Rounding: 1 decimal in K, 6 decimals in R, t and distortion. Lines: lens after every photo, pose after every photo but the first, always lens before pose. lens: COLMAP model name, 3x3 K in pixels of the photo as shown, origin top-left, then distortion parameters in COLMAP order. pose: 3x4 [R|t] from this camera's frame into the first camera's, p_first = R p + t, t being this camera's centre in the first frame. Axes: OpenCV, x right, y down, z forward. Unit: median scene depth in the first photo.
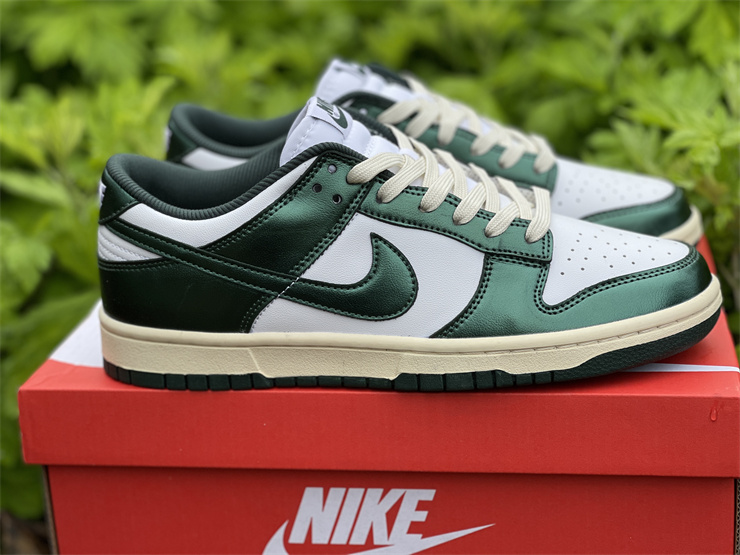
lens RADIAL K [[1365.5, 0, 369.3], [0, 1365.5, 239.6], [0, 0, 1]] dist [-0.088254, 1.454144]
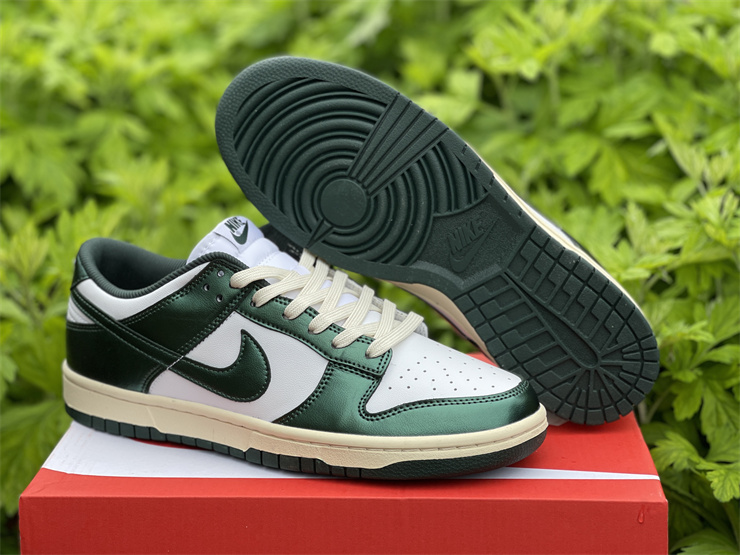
lens RADIAL K [[1365.5, 0, 369.3], [0, 1365.5, 239.6], [0, 0, 1]] dist [-0.088254, 1.454144]
pose [[0.940485, 0.130280, -0.313870, 0.481488], [-0.141053, 0.989932, -0.011759, -0.086289], [0.309178, 0.055331, 0.949393, -0.132418]]
